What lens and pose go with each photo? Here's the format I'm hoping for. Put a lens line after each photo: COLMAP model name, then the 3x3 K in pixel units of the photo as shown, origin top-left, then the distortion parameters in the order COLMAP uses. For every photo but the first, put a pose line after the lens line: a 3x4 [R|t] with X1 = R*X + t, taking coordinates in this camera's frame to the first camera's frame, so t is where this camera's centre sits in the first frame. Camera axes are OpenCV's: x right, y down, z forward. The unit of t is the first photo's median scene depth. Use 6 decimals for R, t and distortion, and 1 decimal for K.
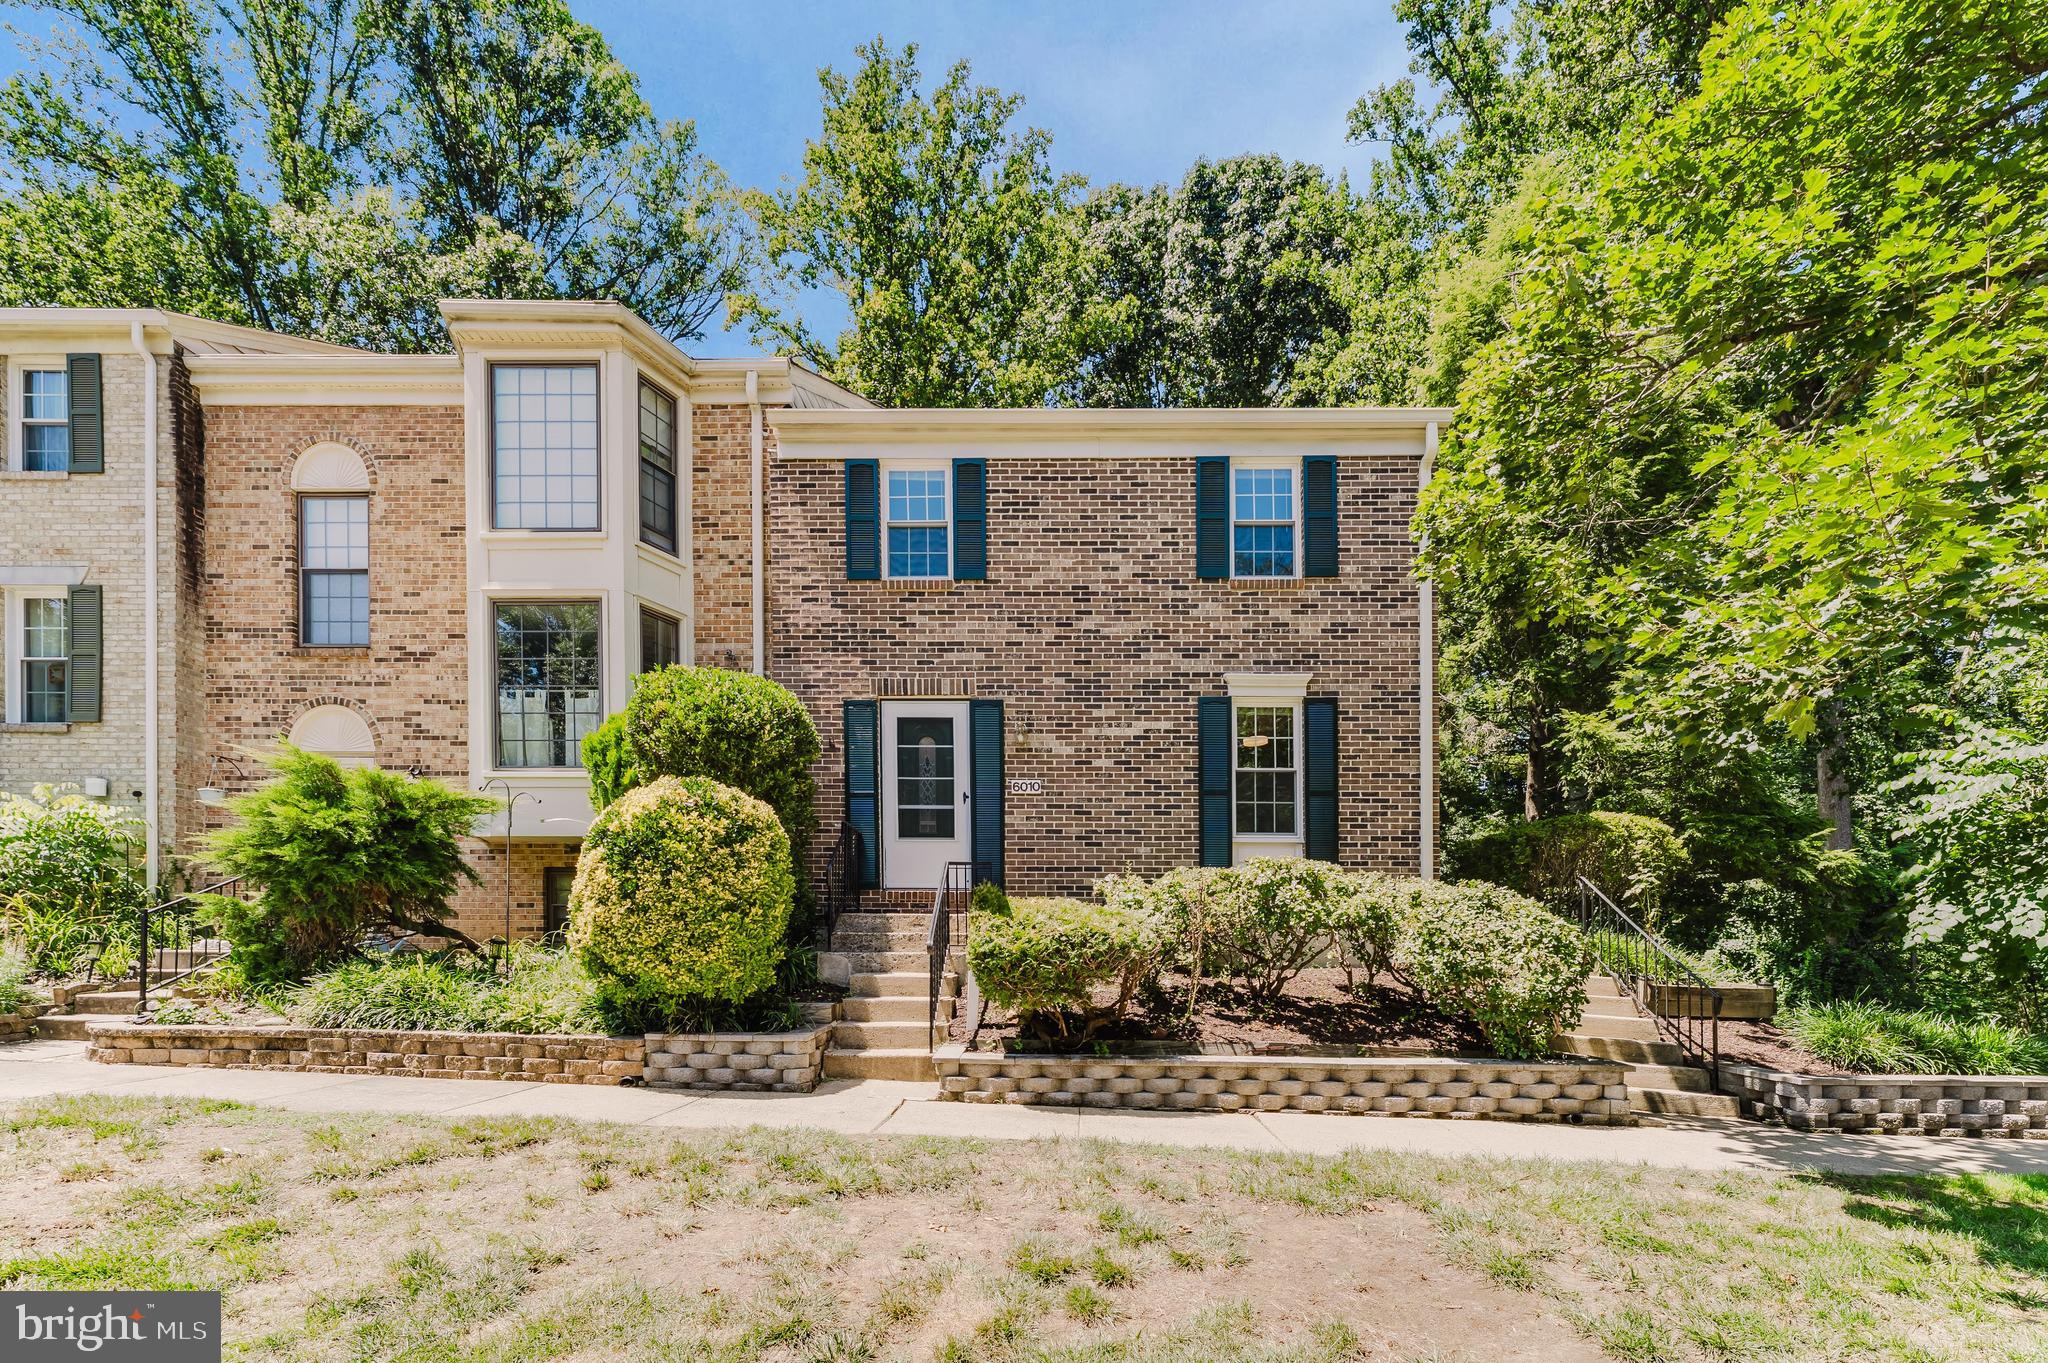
lens RADIAL K [[844.3, 0, 1034.1], [0, 844.3, 670.9], [0, 0, 1]] dist [-0.000495, -0.000045]
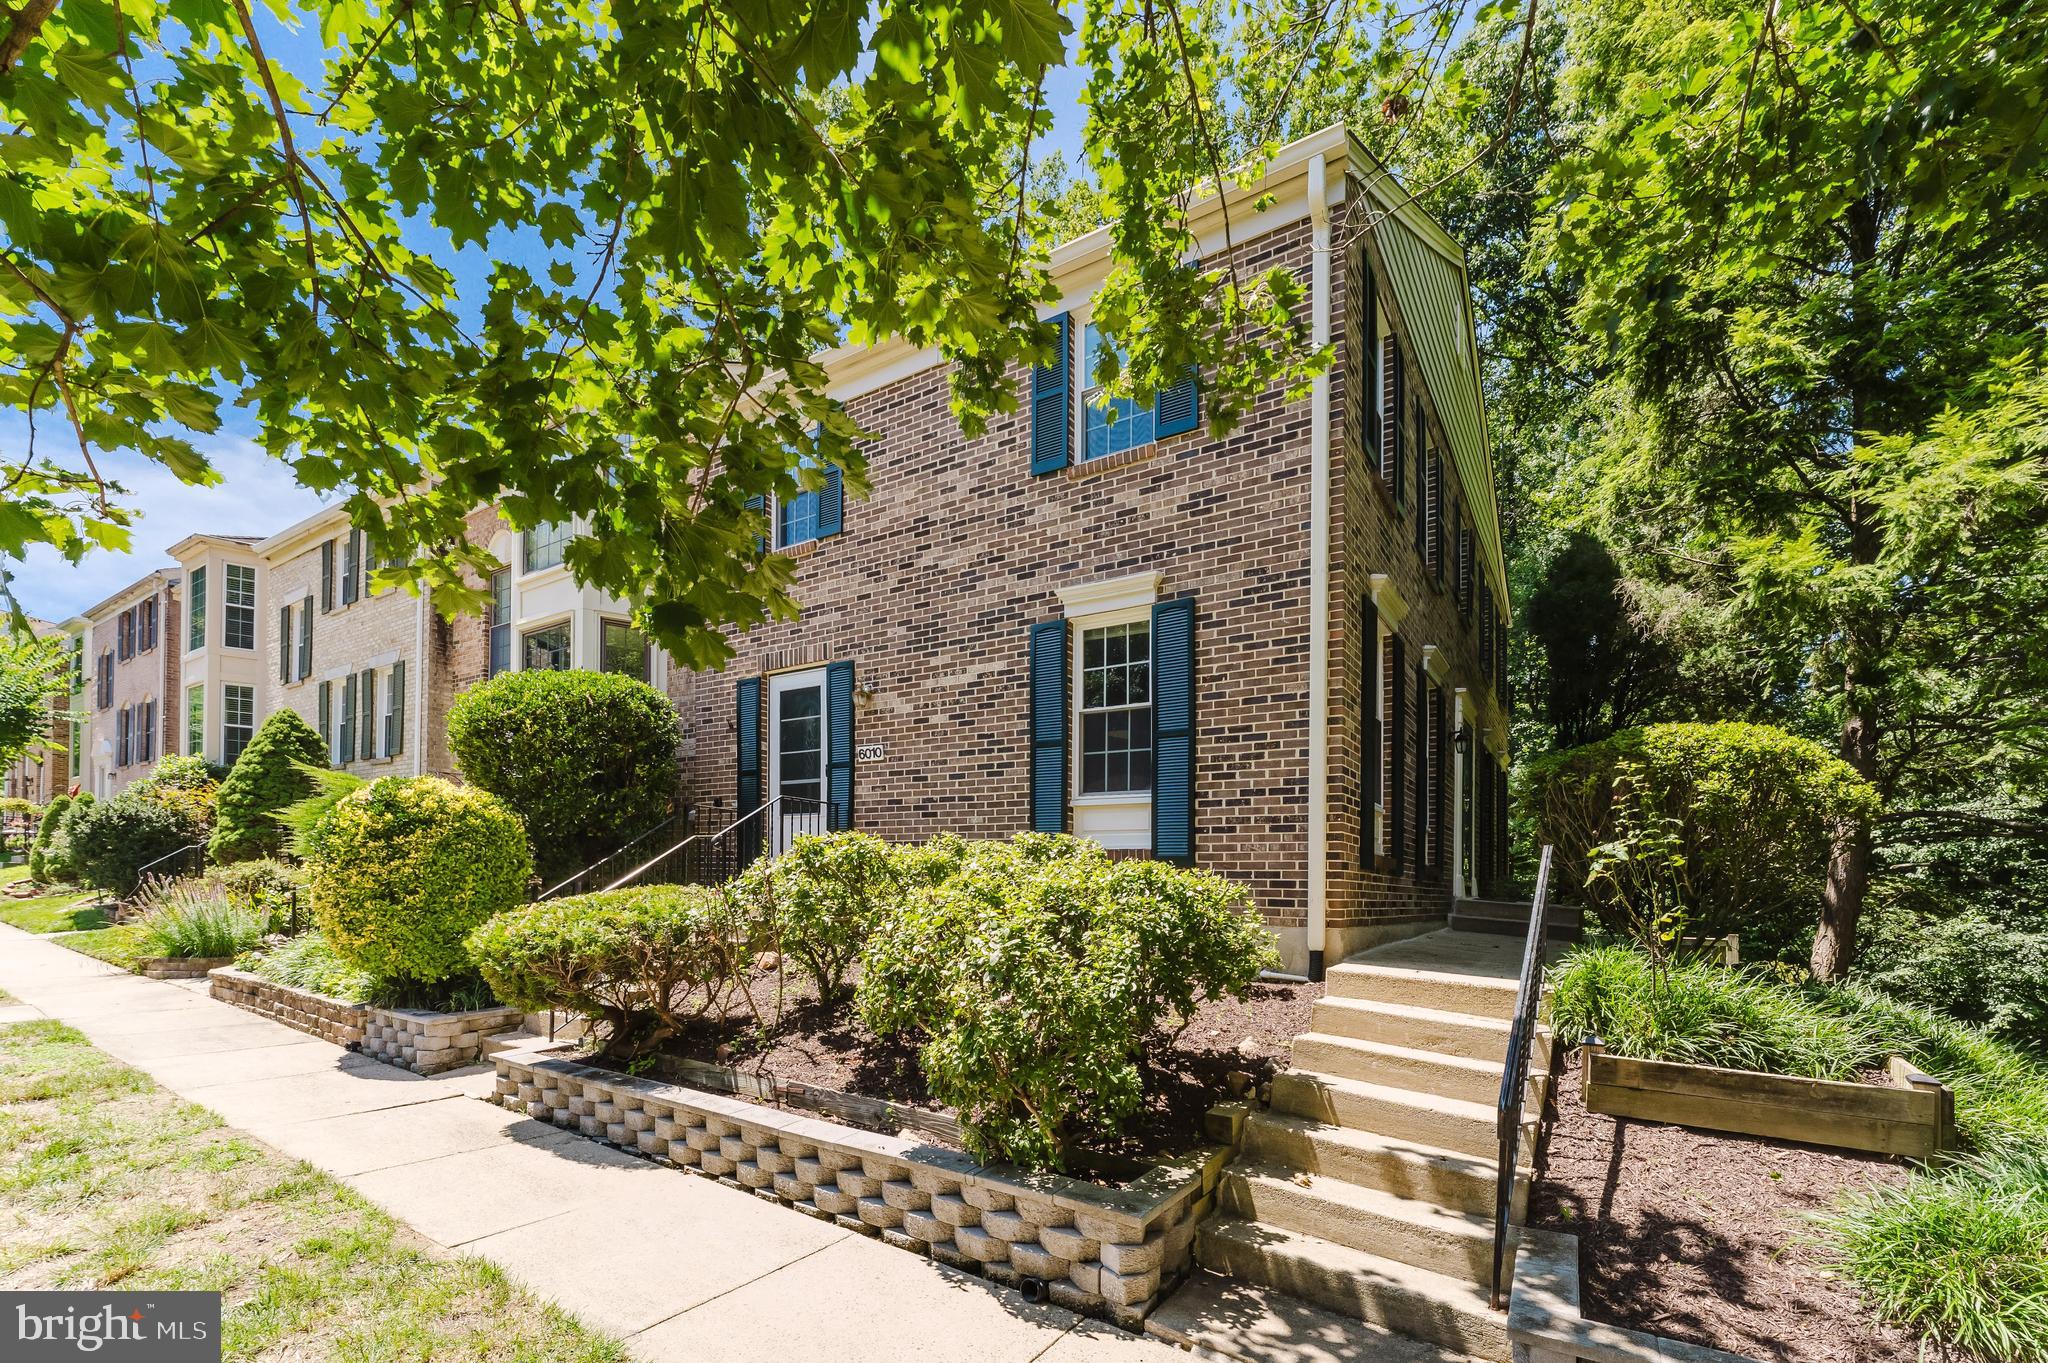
lens RADIAL K [[827.5, 0, 1033.2], [0, 827.5, 659.7], [0, 0, 1]] dist [-0.000592, -0.000168]
pose [[0.857176, -0.128208, -0.498810, 0.578239], [0.143881, 0.989570, -0.007094, 0.068369], [0.494517, -0.065689, 0.866682, 0.323443]]
